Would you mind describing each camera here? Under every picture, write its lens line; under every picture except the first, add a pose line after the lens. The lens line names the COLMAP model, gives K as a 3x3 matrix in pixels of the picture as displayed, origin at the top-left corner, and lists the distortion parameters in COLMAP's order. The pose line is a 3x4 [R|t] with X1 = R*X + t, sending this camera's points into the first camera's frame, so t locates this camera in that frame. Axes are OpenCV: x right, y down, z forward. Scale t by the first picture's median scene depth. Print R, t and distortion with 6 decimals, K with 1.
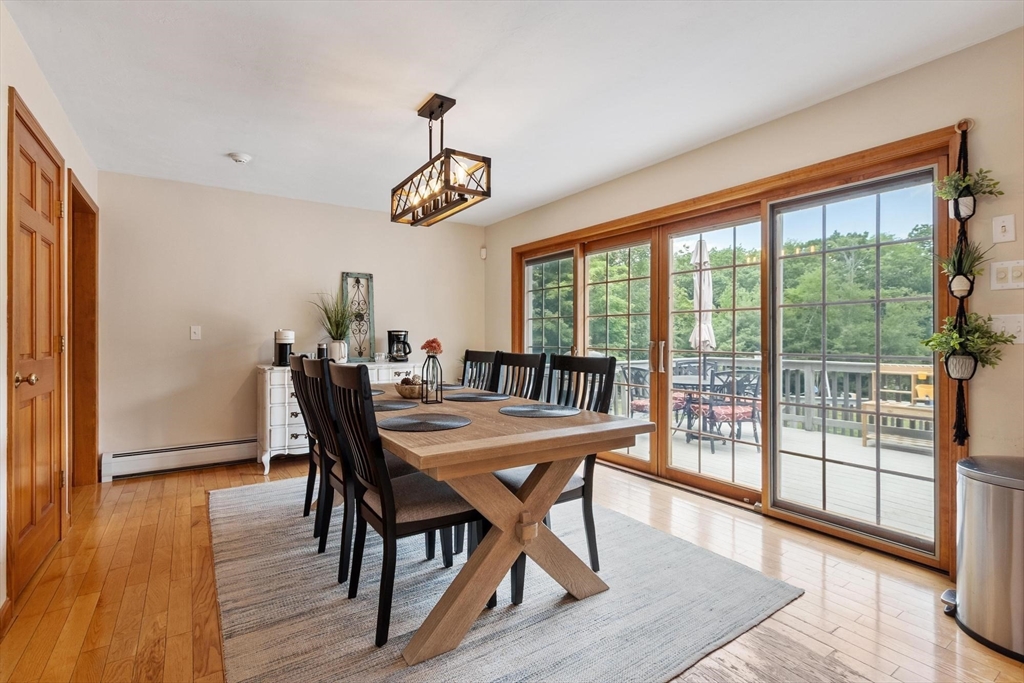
lens RADIAL K [[481.6, 0, 511.6], [0, 481.6, 342.8], [0, 0, 1]] dist [0.011963, -0.001192]
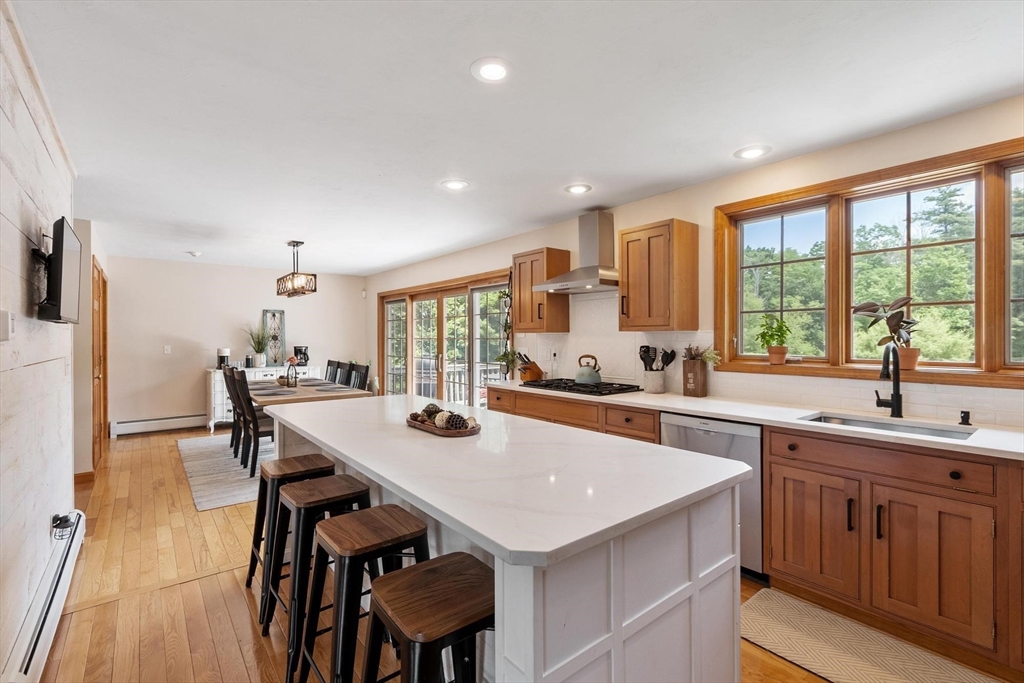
lens RADIAL K [[463.8, 0, 516.4], [0, 463.8, 343.0], [0, 0, 1]] dist [0.002326, -0.000106]
pose [[0.995899, -0.002590, 0.090436, 0.399875], [0.002578, 0.999997, 0.000251, -0.041658], [-0.090437, -0.000016, 0.995902, -0.701600]]
